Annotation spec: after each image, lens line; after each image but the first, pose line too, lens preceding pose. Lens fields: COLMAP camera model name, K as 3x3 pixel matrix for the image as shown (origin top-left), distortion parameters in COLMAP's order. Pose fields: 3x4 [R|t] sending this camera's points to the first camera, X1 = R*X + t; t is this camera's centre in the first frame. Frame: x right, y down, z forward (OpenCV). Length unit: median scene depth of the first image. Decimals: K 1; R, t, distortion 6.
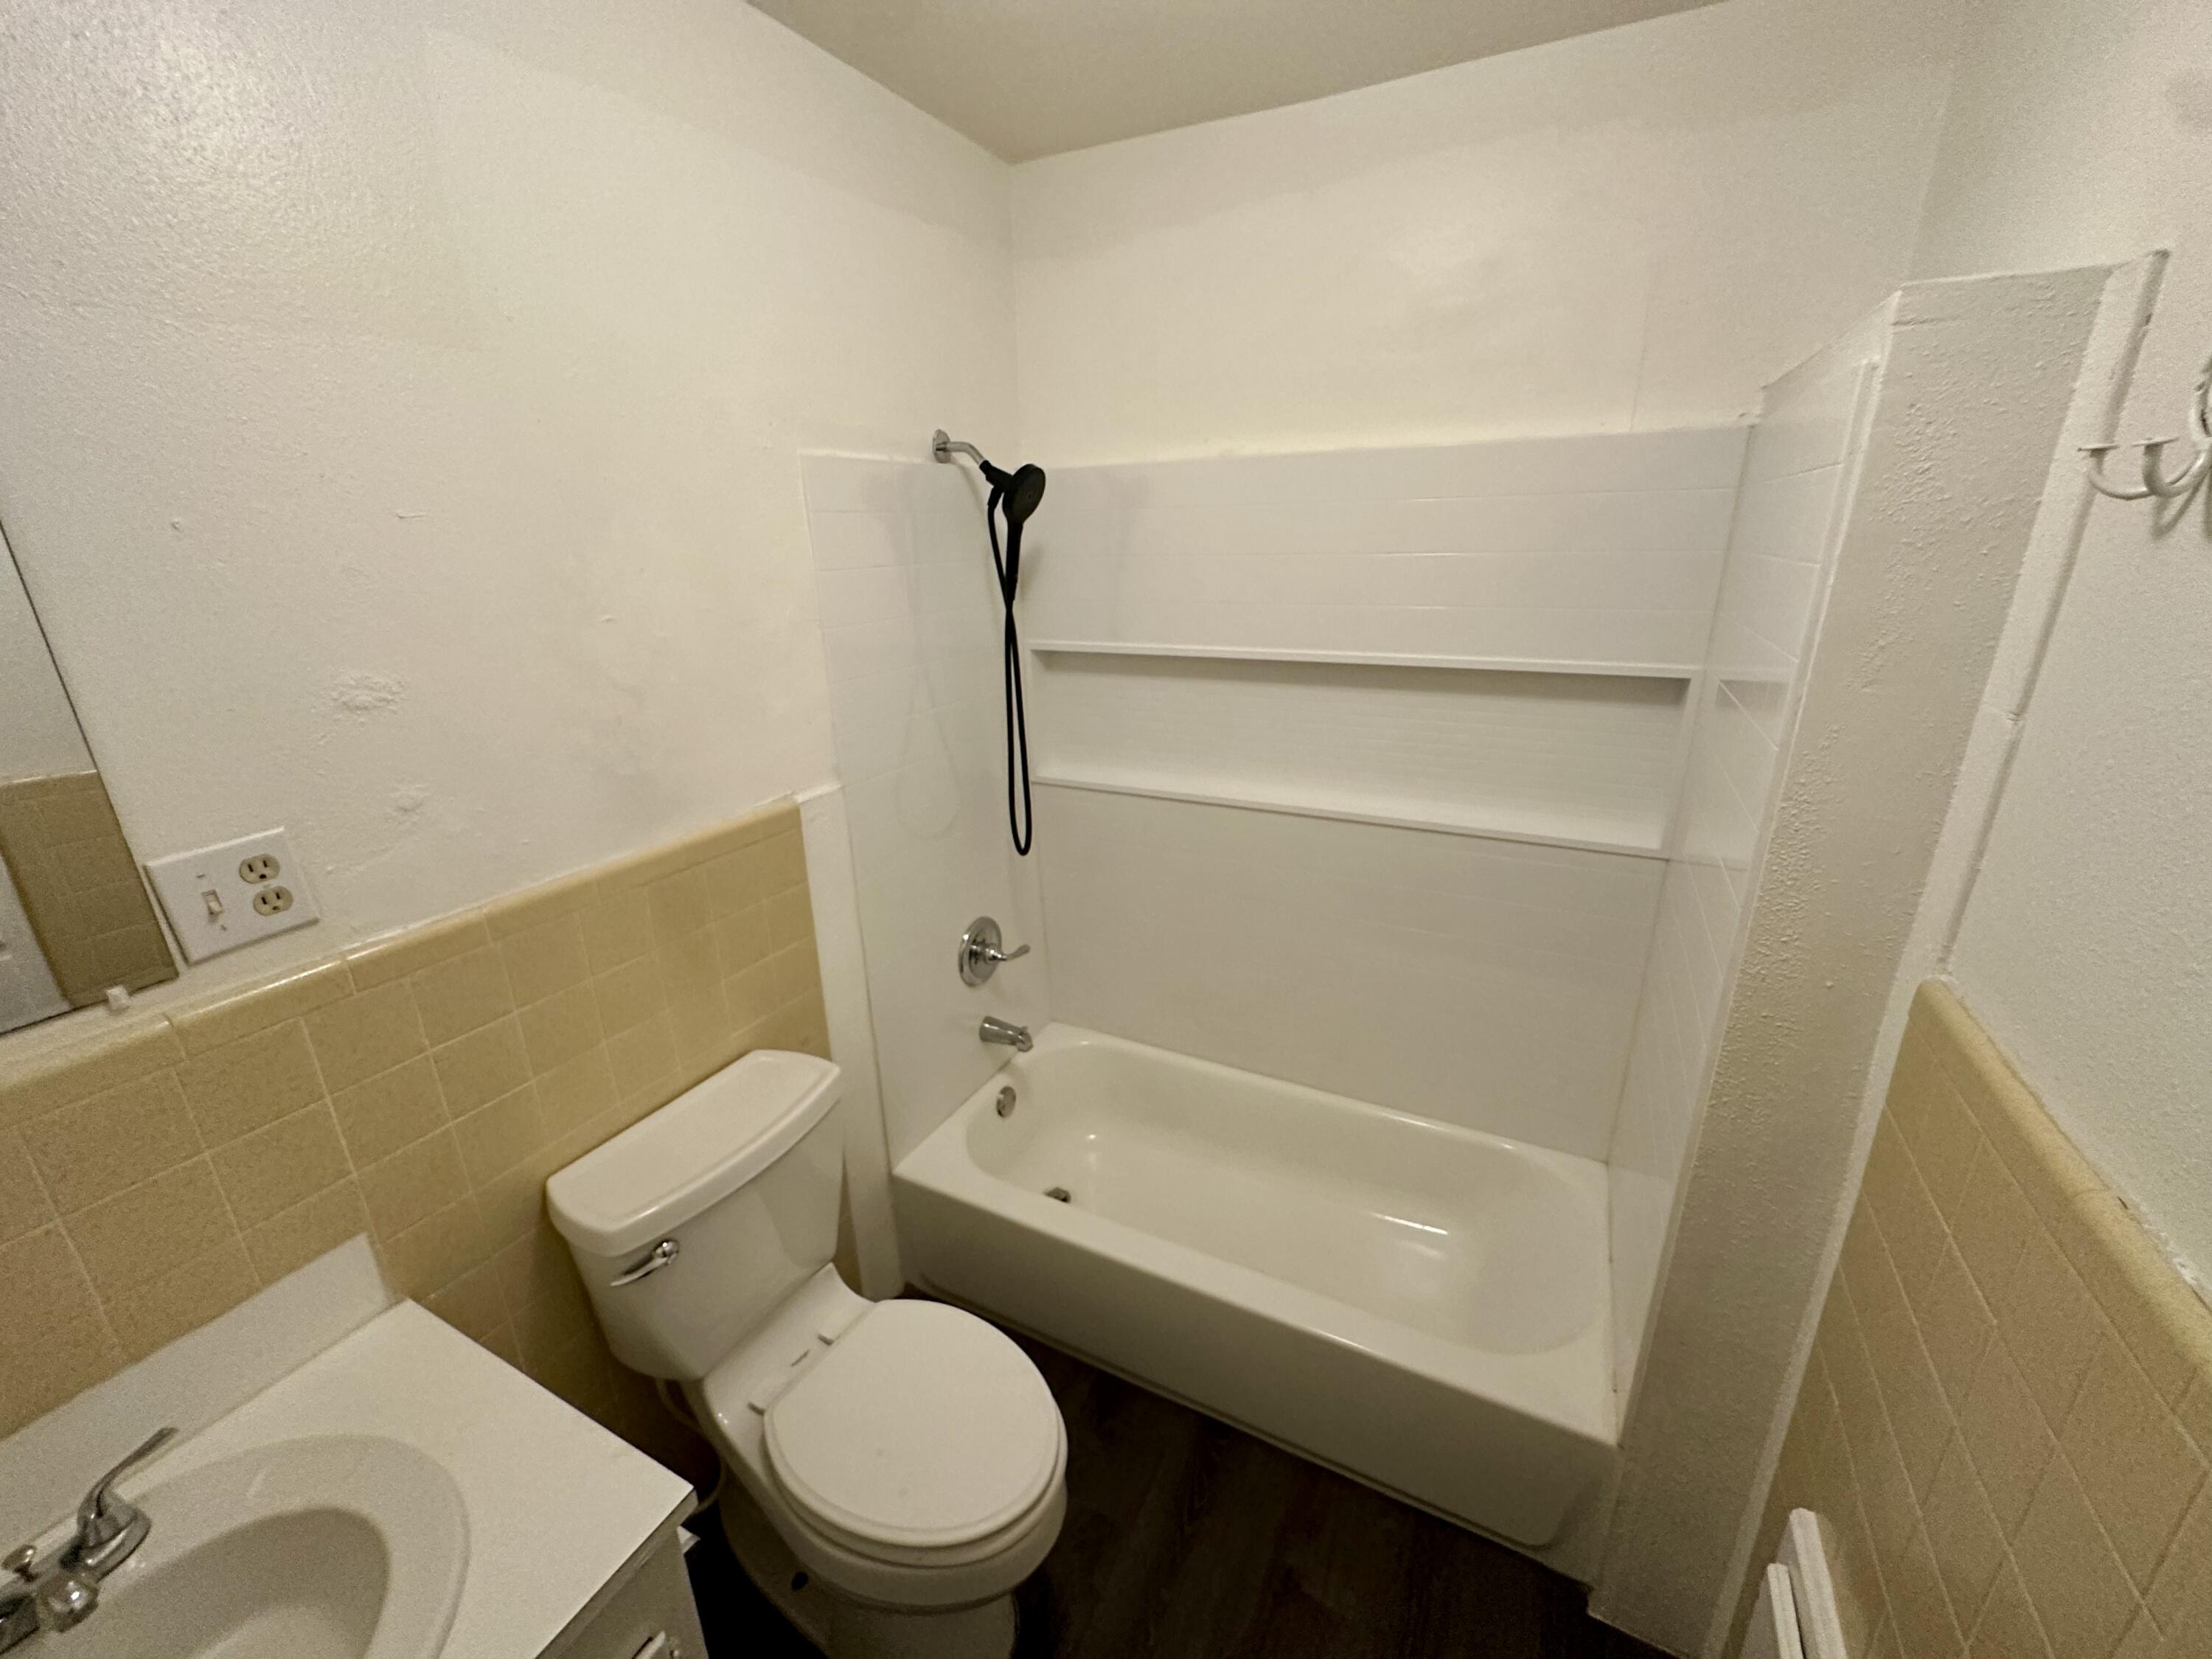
lens RADIAL K [[886.6, 0, 1103.6], [0, 886.6, 823.2], [0, 0, 1]] dist [-0.000462, -0.000060]
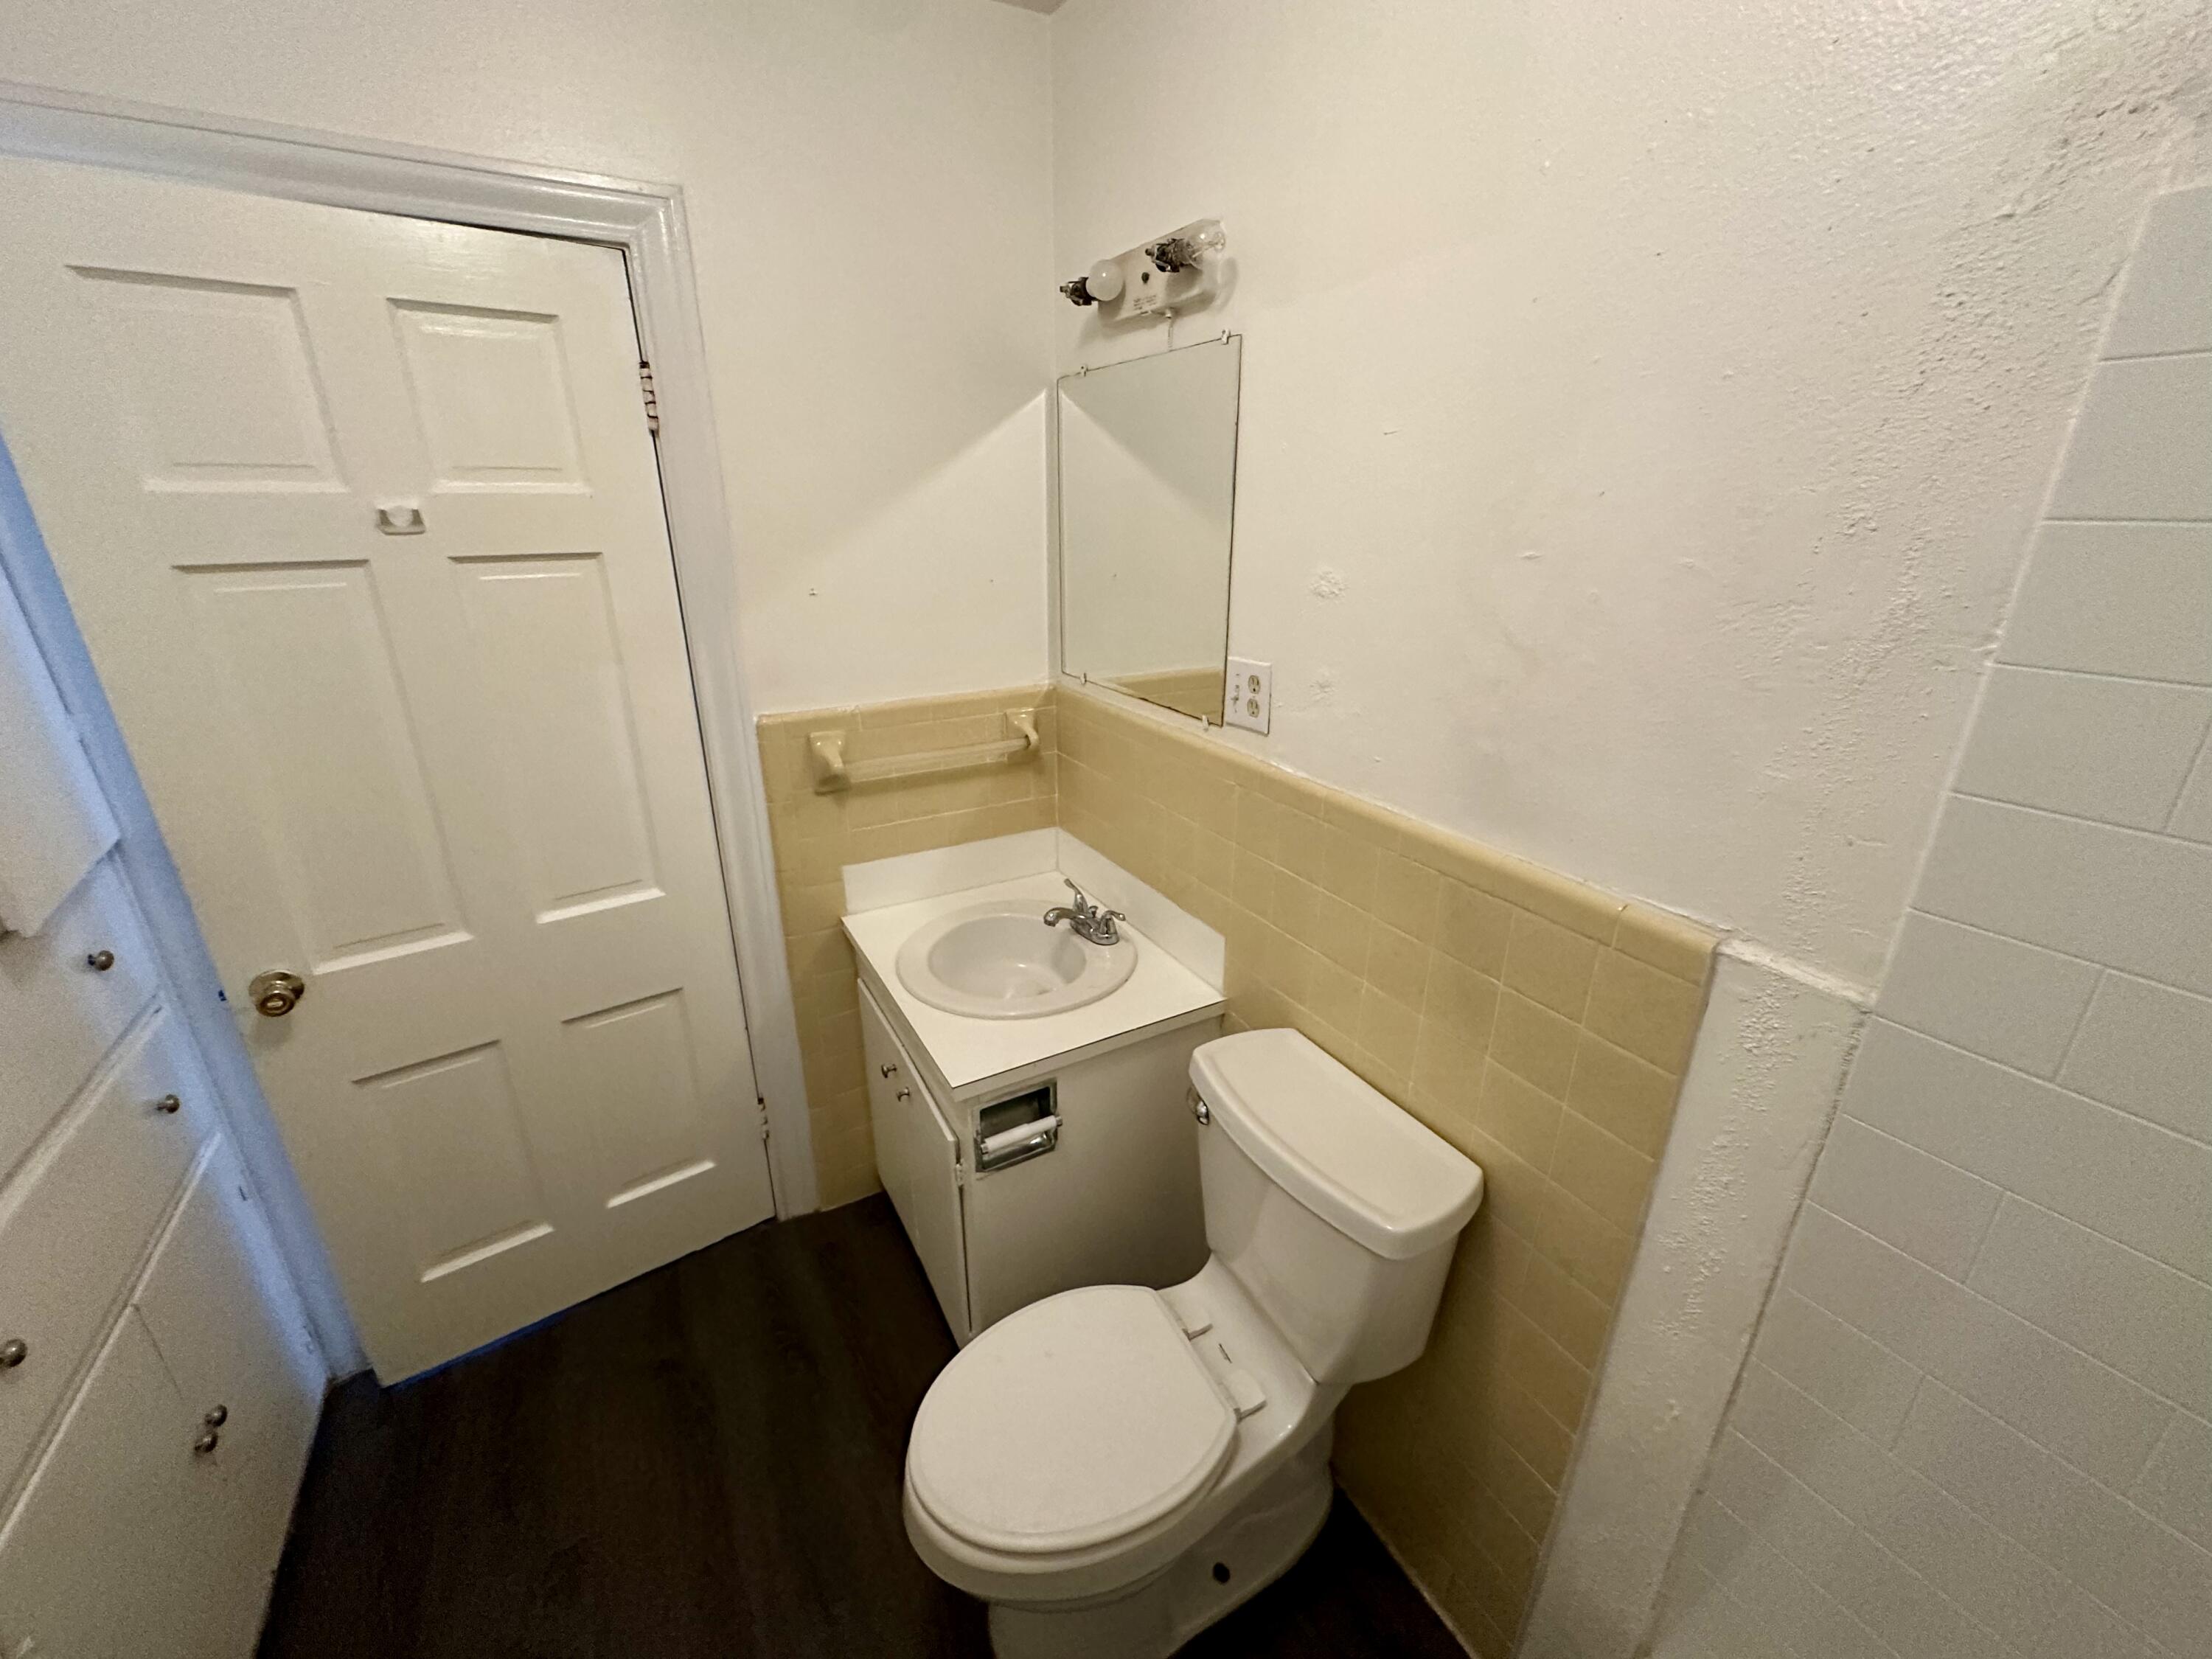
lens RADIAL K [[886.6, 0, 1101.1], [0, 886.6, 834.3], [0, 0, 1]] dist [-0.000462, -0.000060]
pose [[-0.553690, 0.304754, -0.774953, 0.385108], [-0.258888, 0.821511, 0.508033, -0.384655], [0.791458, 0.481918, -0.375965, 1.305877]]
